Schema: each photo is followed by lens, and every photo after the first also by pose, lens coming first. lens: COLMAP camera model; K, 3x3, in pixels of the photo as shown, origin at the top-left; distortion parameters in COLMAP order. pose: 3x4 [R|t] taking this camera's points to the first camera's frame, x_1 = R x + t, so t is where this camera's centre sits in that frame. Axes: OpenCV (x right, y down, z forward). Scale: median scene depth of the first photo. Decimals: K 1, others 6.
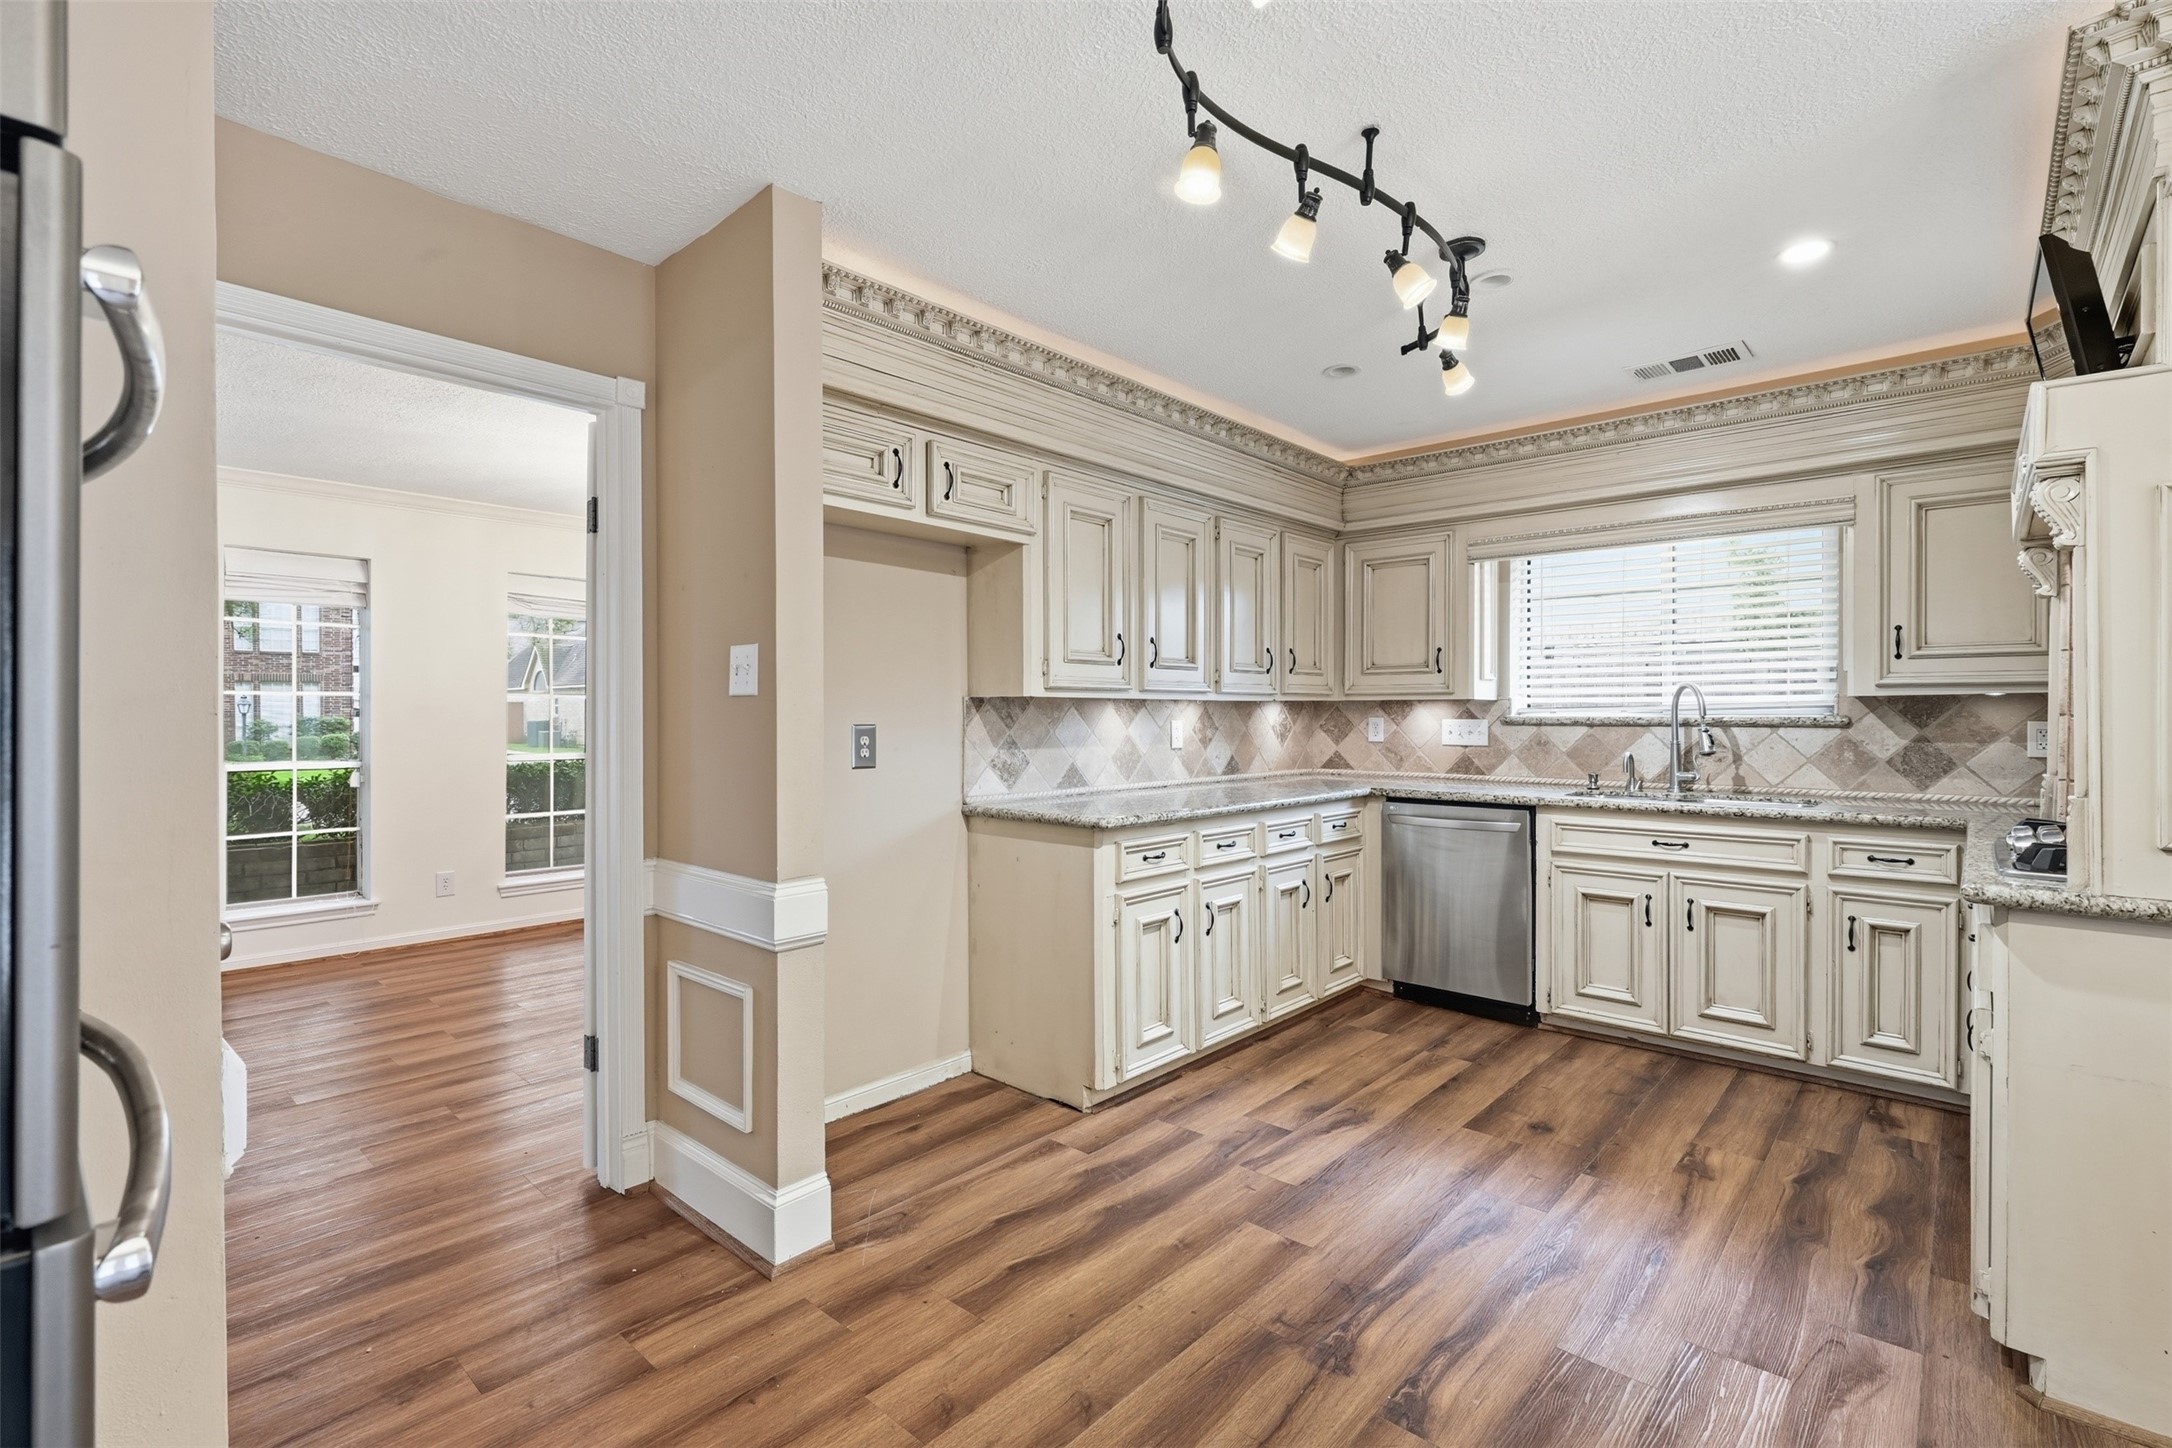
lens RADIAL K [[982.3, 0, 1105.5], [0, 982.3, 718.4], [0, 0, 1]] dist [0.002925, -0.002276]
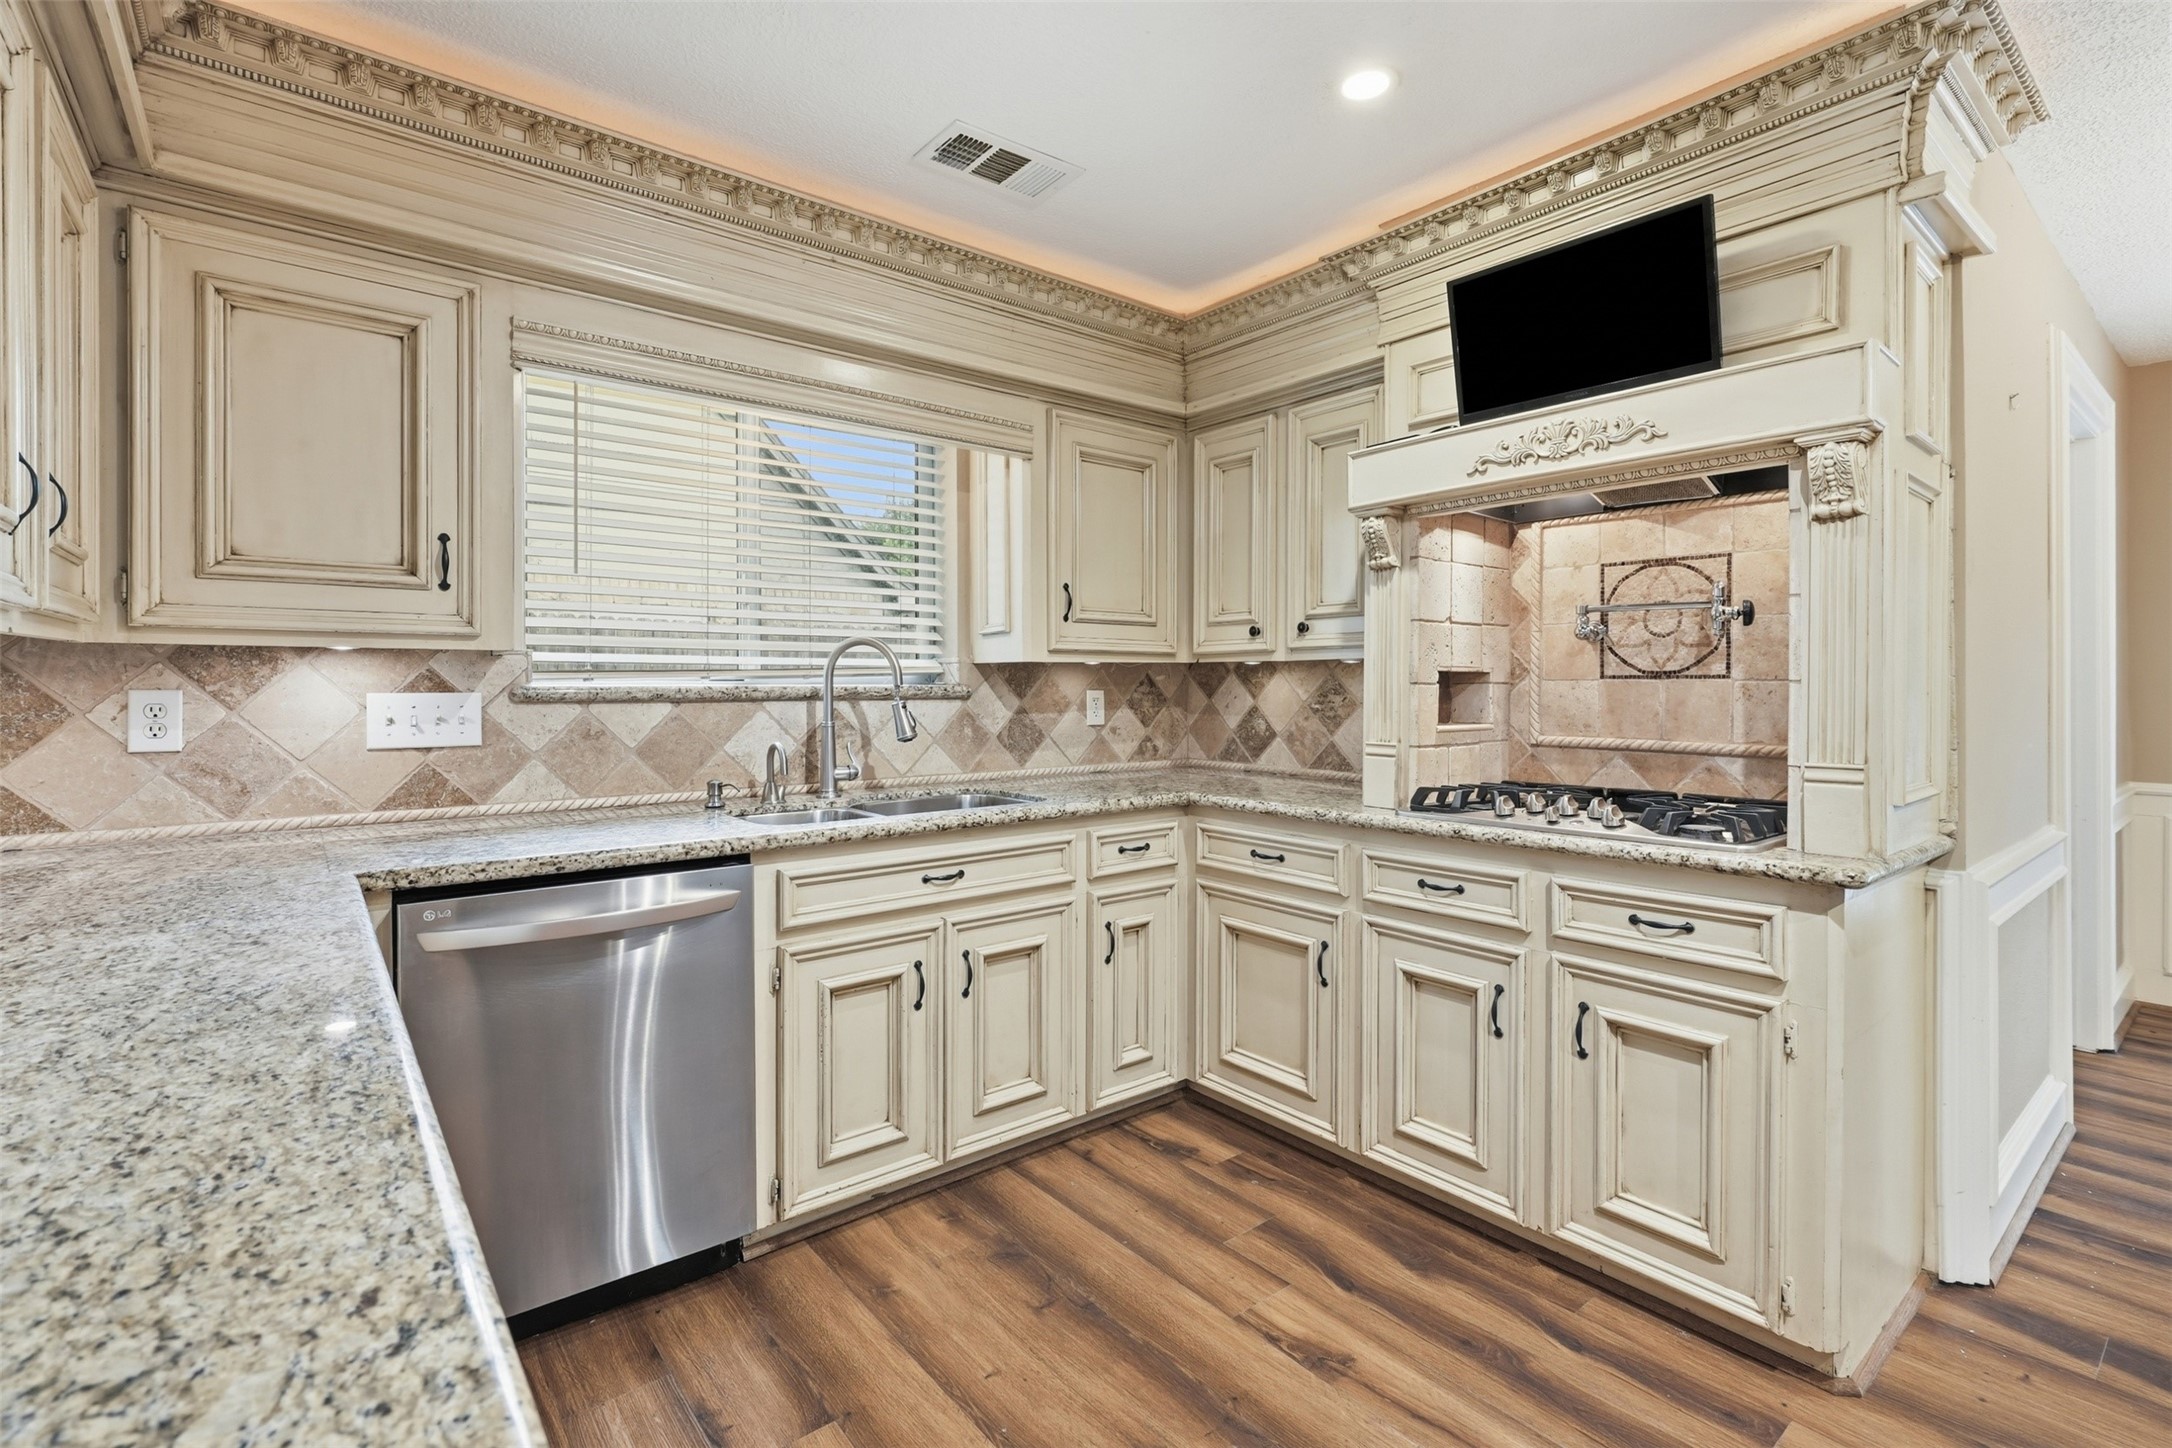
lens RADIAL K [[982.3, 0, 1109.6], [0, 982.3, 692.0], [0, 0, 1]] dist [0.002925, -0.002276]
pose [[0.169146, -0.006690, 0.985568, -0.064930], [0.003666, 0.999974, 0.006158, -0.001475], [-0.985584, 0.002571, 0.169166, 0.794270]]
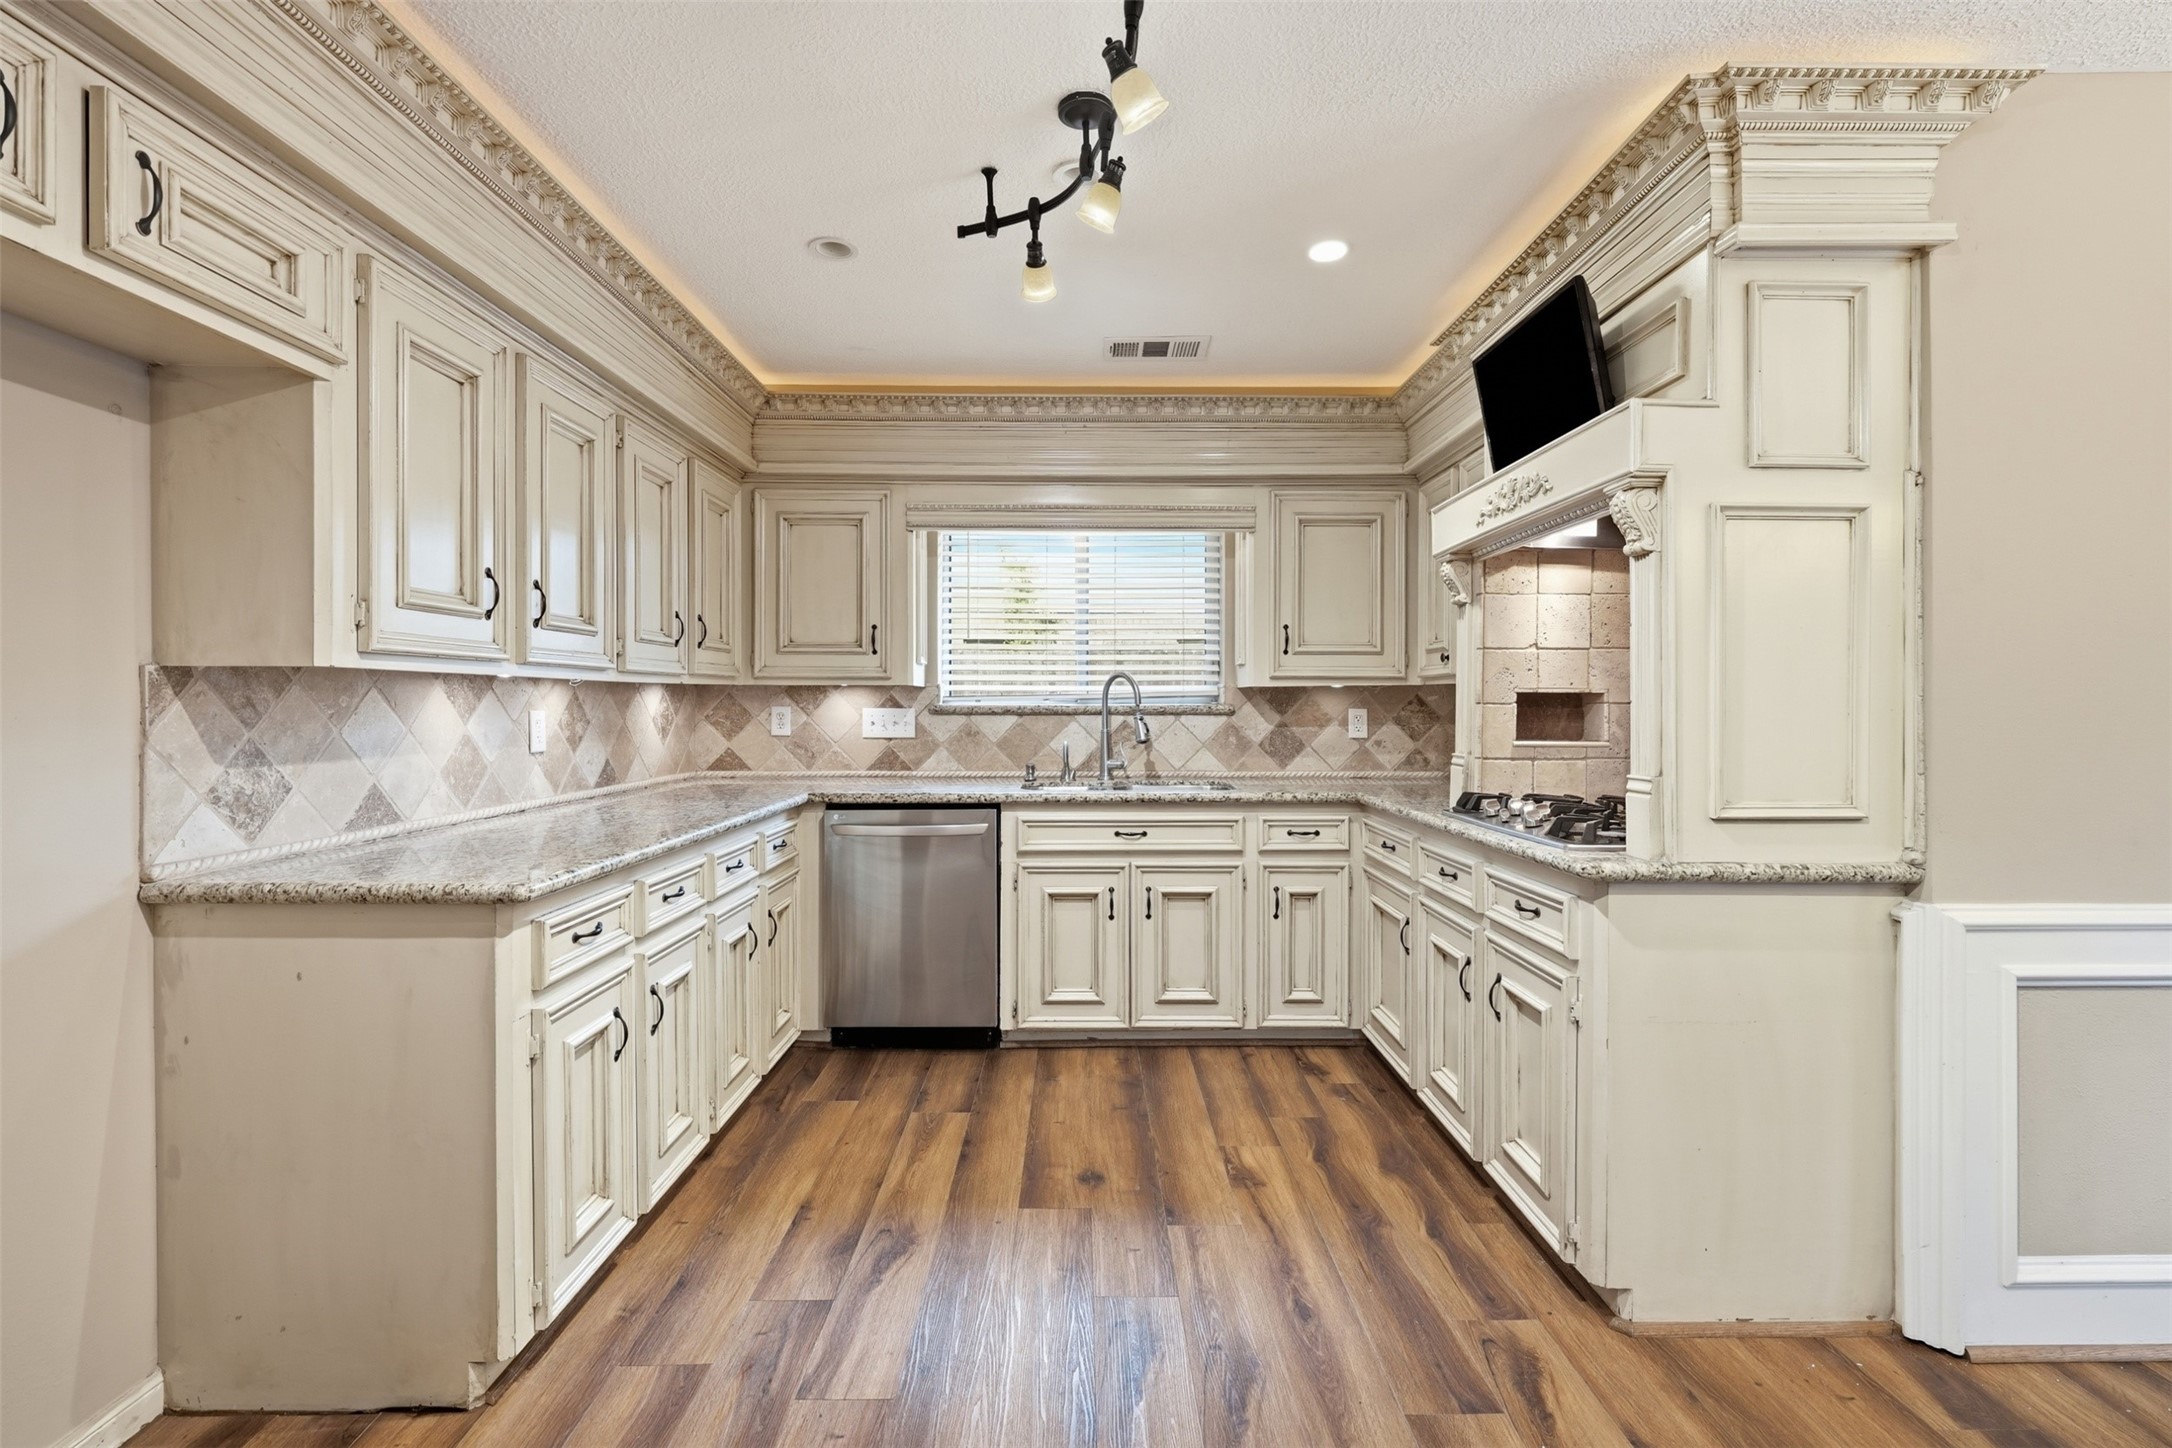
lens RADIAL K [[982.3, 0, 1096.5], [0, 982.3, 706.4], [0, 0, 1]] dist [0.002925, -0.002276]
pose [[0.742527, -0.001091, 0.669816, -0.114629], [0.001617, 0.999999, -0.000164, -0.000399], [-0.669815, 0.001205, 0.742527, 0.297667]]
